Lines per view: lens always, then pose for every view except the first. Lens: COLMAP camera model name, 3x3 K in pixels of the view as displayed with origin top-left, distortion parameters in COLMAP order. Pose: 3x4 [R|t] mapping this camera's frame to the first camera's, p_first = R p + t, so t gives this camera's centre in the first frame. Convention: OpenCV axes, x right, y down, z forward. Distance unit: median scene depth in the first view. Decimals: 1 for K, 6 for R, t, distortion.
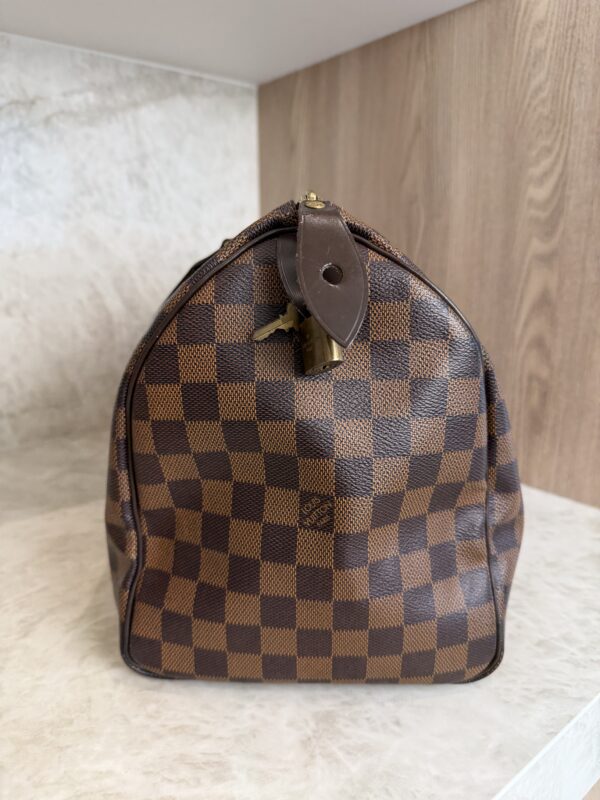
lens RADIAL K [[594.9, 0, 302.4], [0, 594.9, 402.9], [0, 0, 1]] dist [-0.024031, -0.001028]
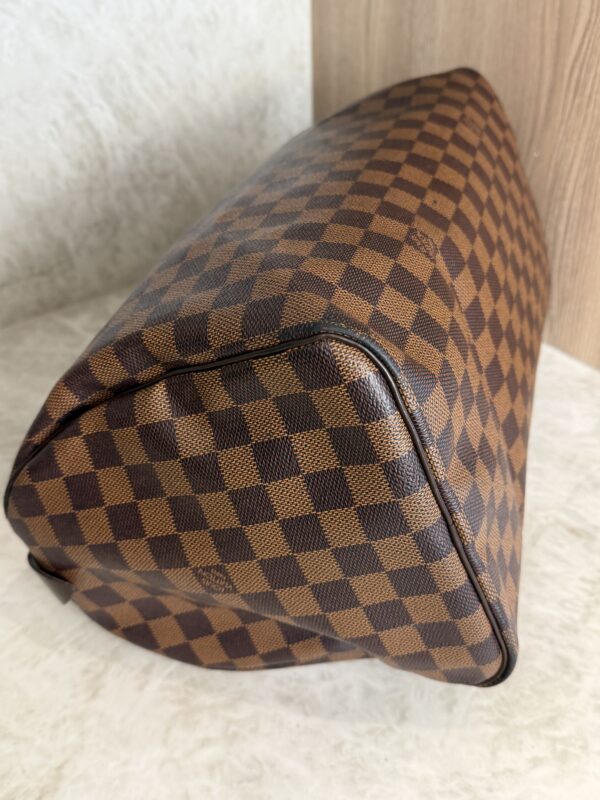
lens RADIAL K [[812.1, 0, 293.9], [0, 812.1, 408.5], [0, 0, 1]] dist [-0.039557, 0.000000]
pose [[0.998905, 0.002596, -0.046711, -0.114964], [0.016533, 0.914444, 0.404375, -0.476015], [0.043764, -0.404705, 0.913400, 0.082380]]
